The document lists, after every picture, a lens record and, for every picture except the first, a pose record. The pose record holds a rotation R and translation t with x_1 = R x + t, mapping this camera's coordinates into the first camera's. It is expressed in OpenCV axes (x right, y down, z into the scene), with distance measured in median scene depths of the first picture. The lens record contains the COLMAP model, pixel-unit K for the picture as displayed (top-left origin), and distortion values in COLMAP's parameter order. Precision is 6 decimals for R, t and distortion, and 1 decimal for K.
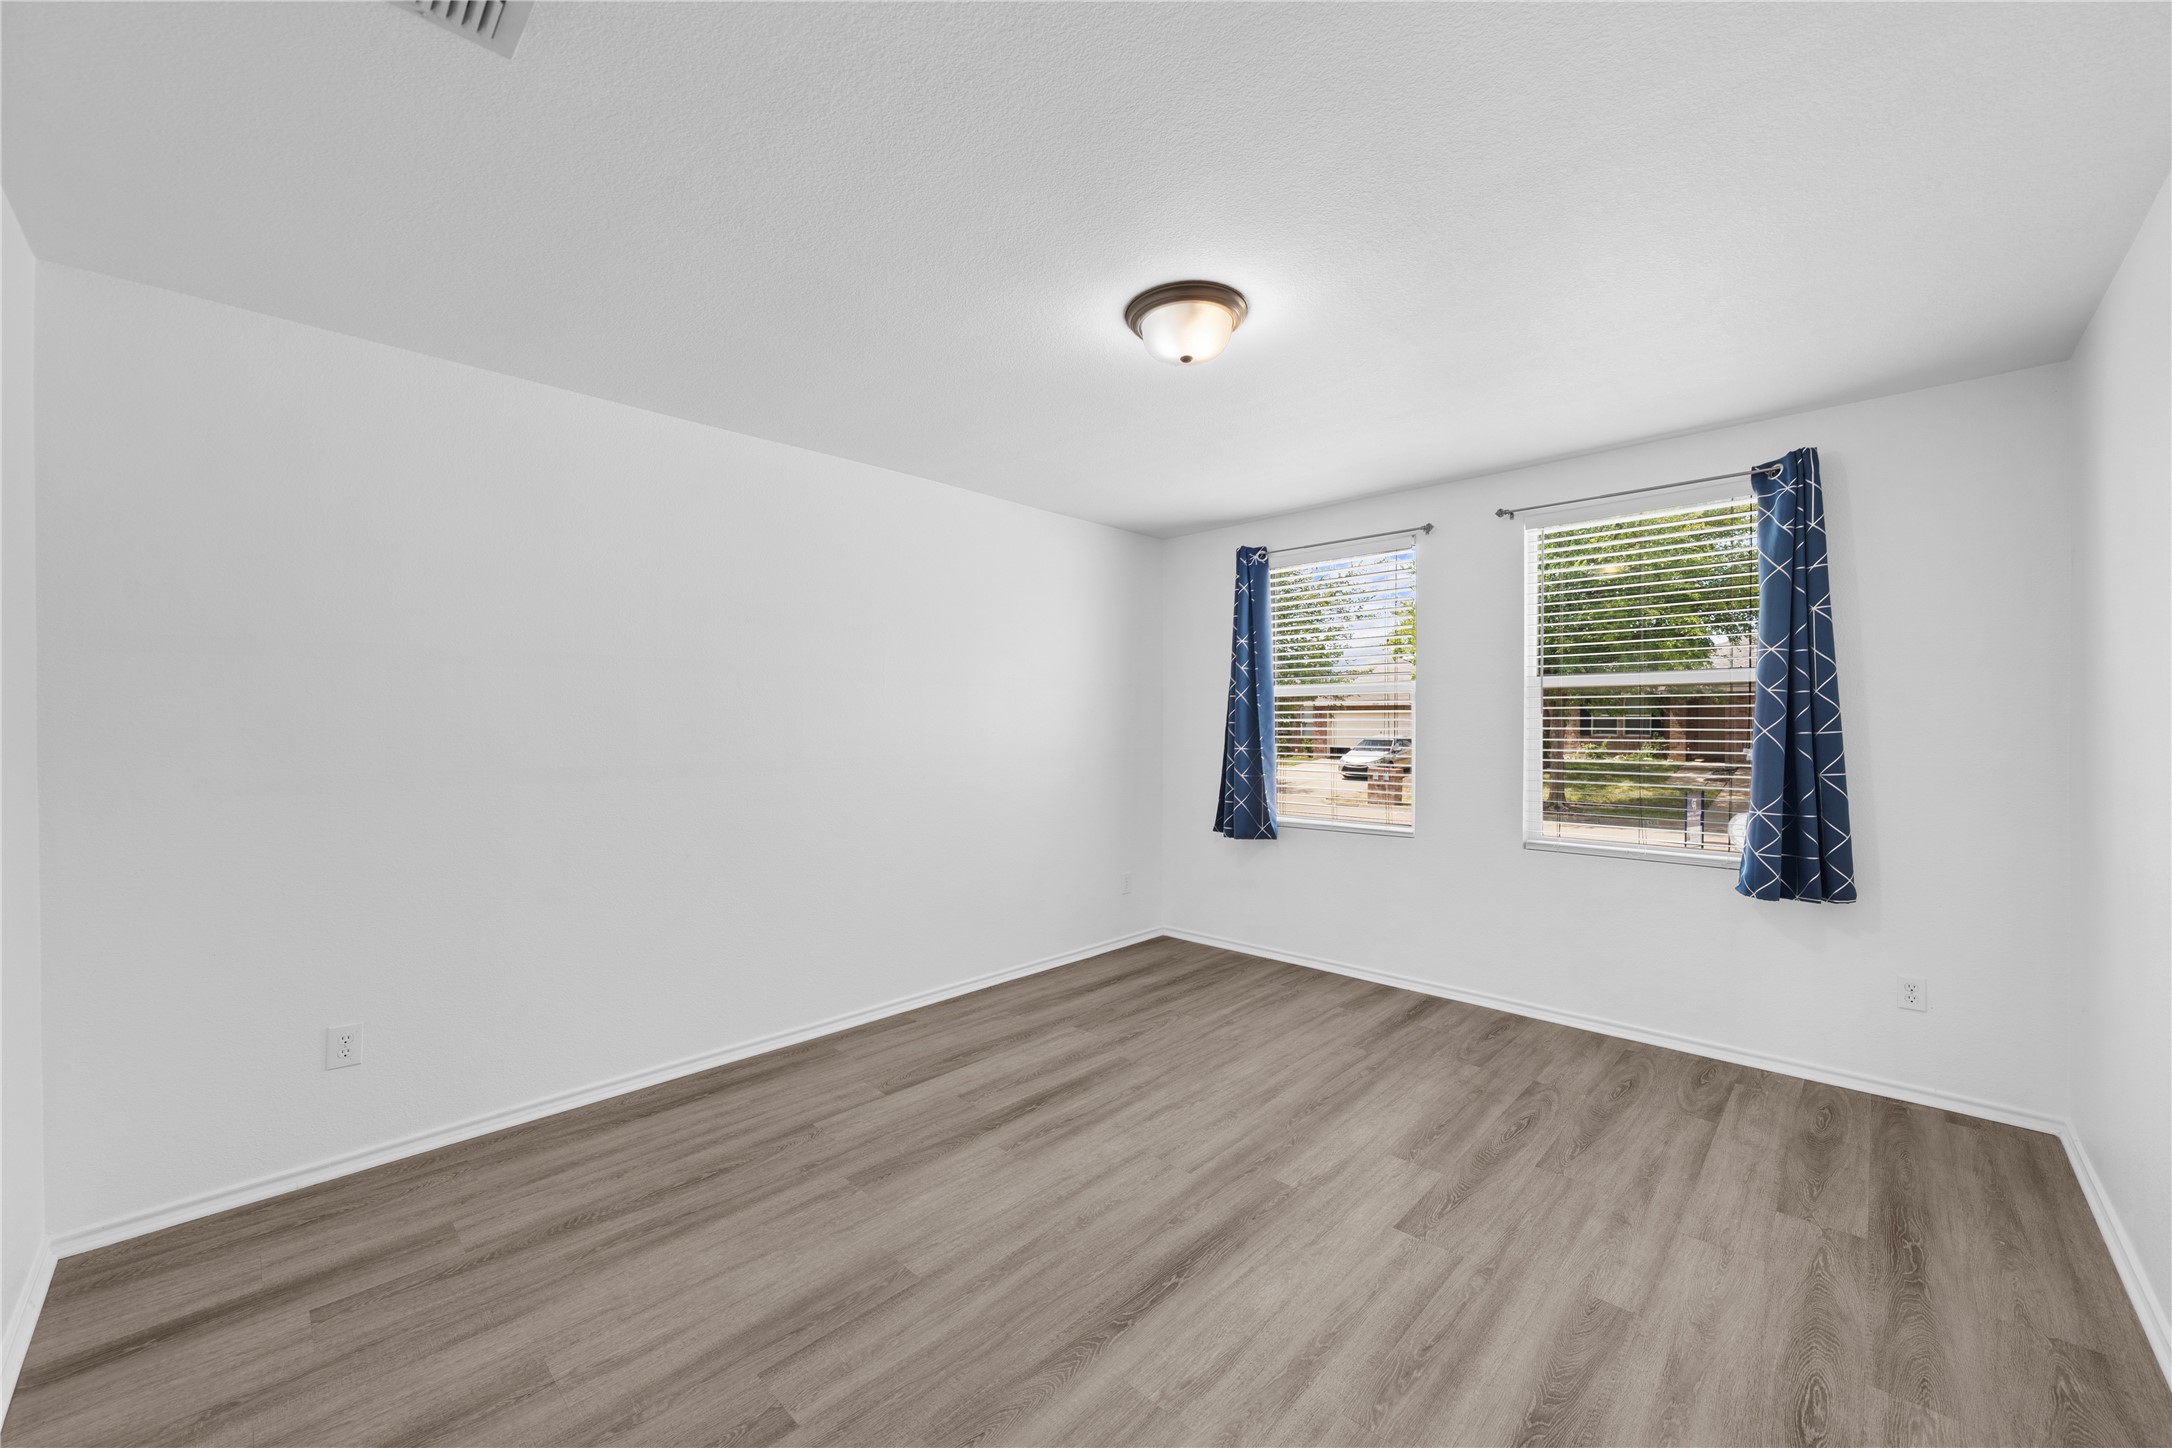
lens RADIAL K [[826.1, 0, 1077.5], [0, 826.1, 721.2], [0, 0, 1]] dist [-0.002377, 0.000056]
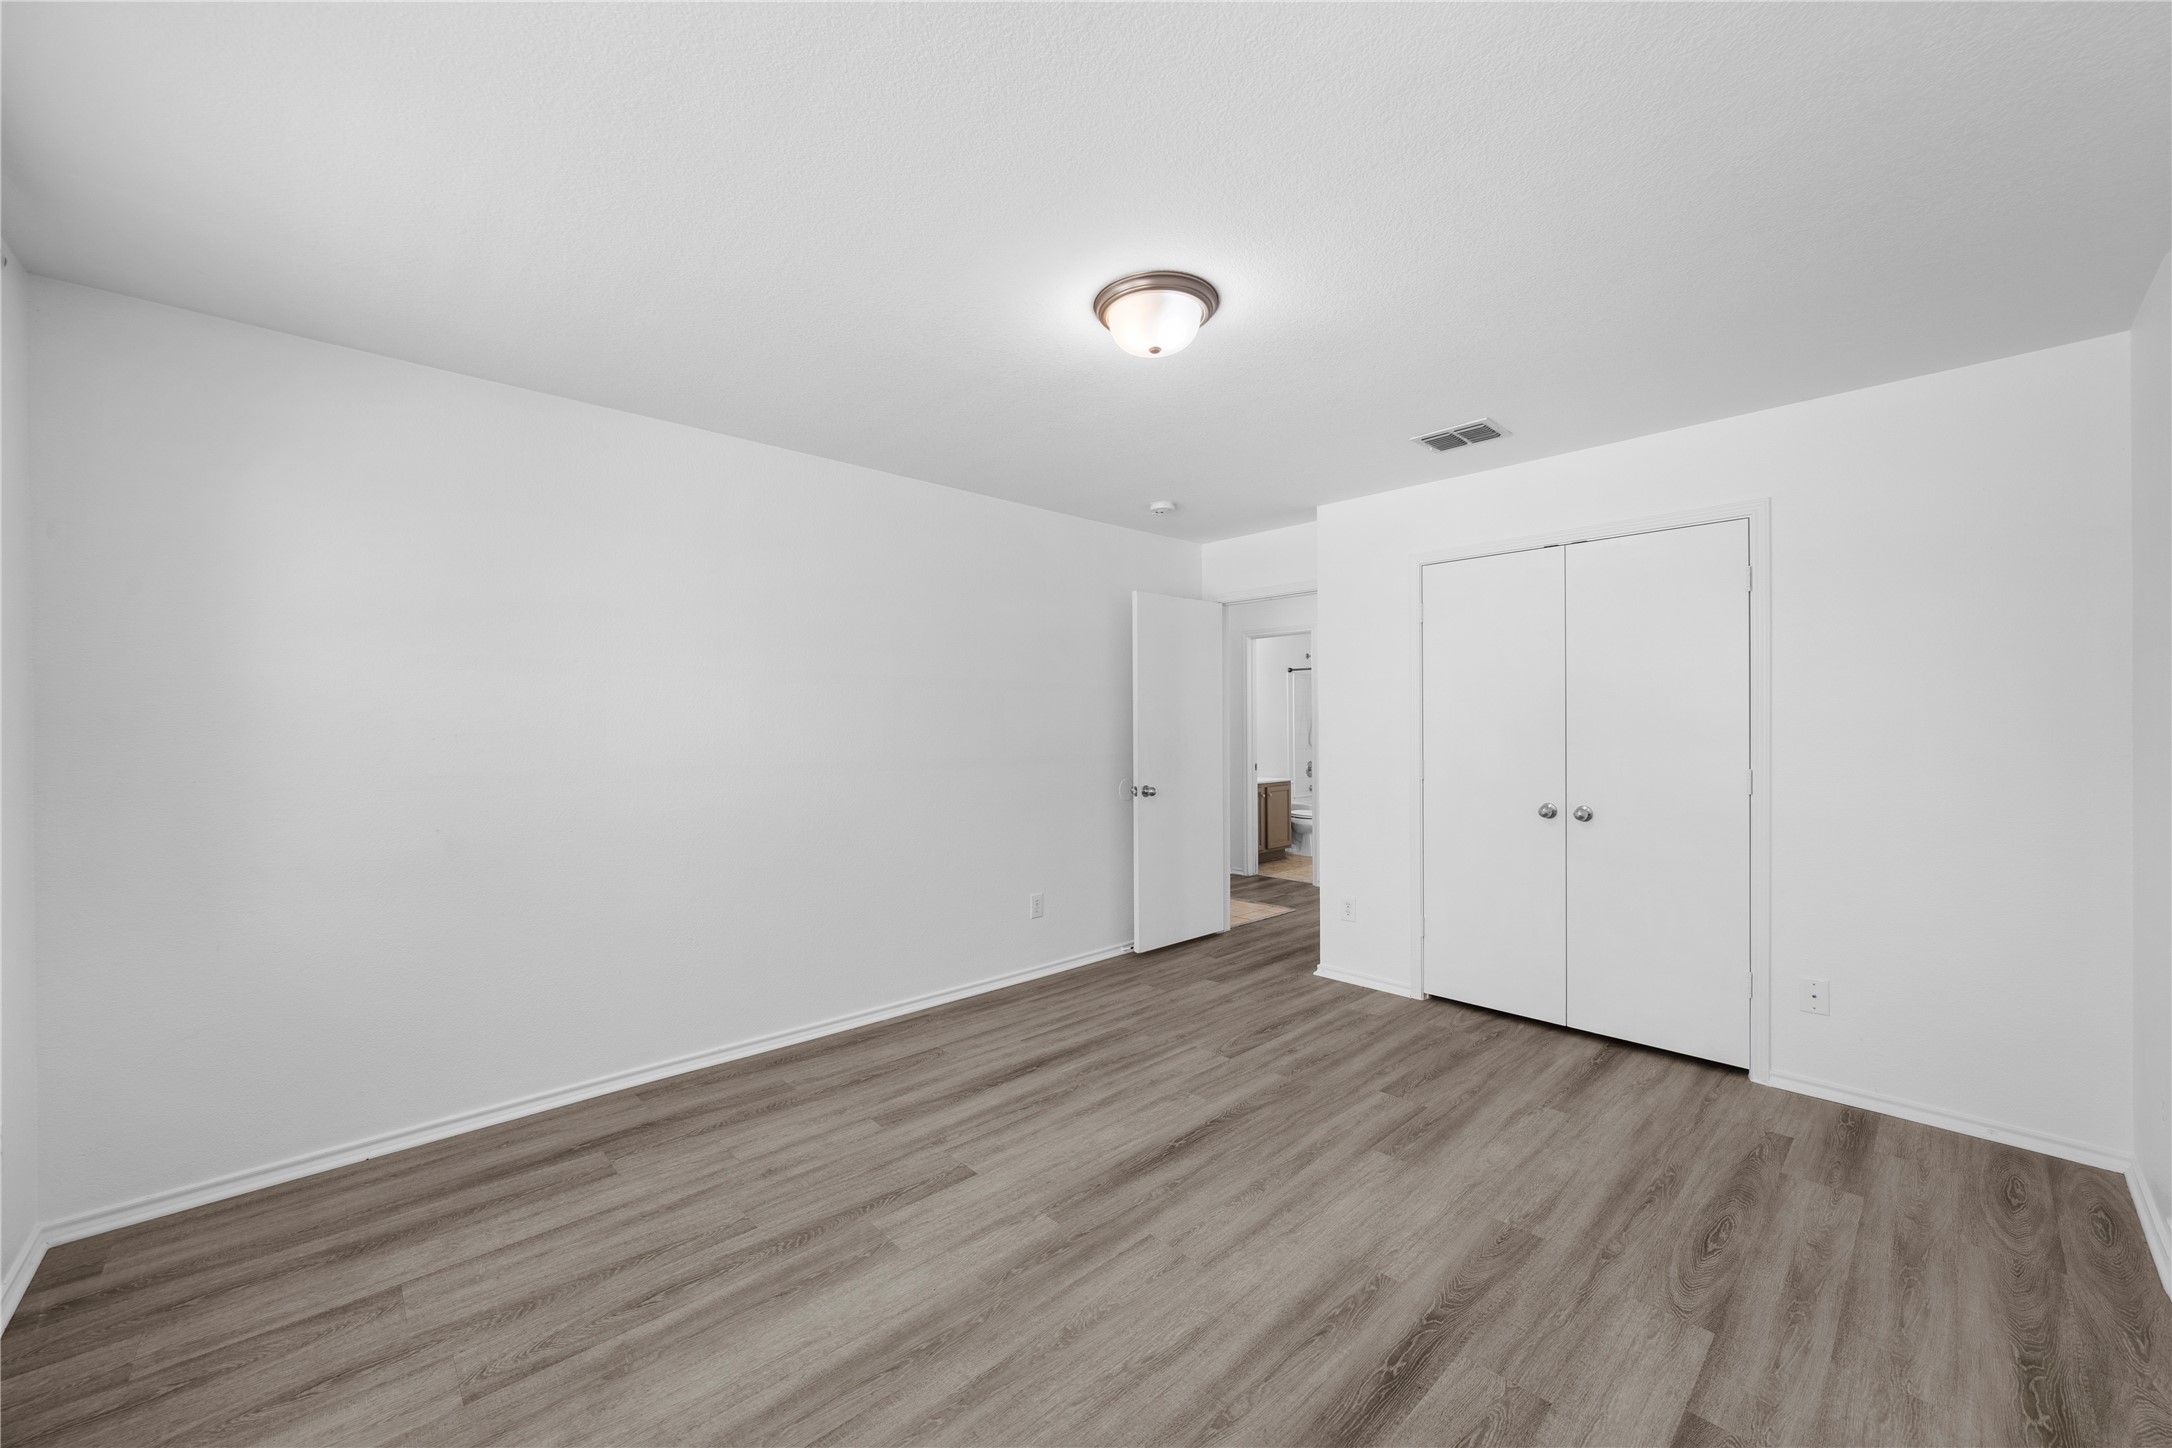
lens RADIAL K [[826.1, 0, 1077.5], [0, 826.1, 721.2], [0, 0, 1]] dist [-0.002377, 0.000056]
pose [[-0.998755, 0.003692, 0.049740, 0.177000], [0.003313, 0.999965, -0.007708, 0.005719], [-0.049767, -0.007533, -0.998732, 1.984555]]
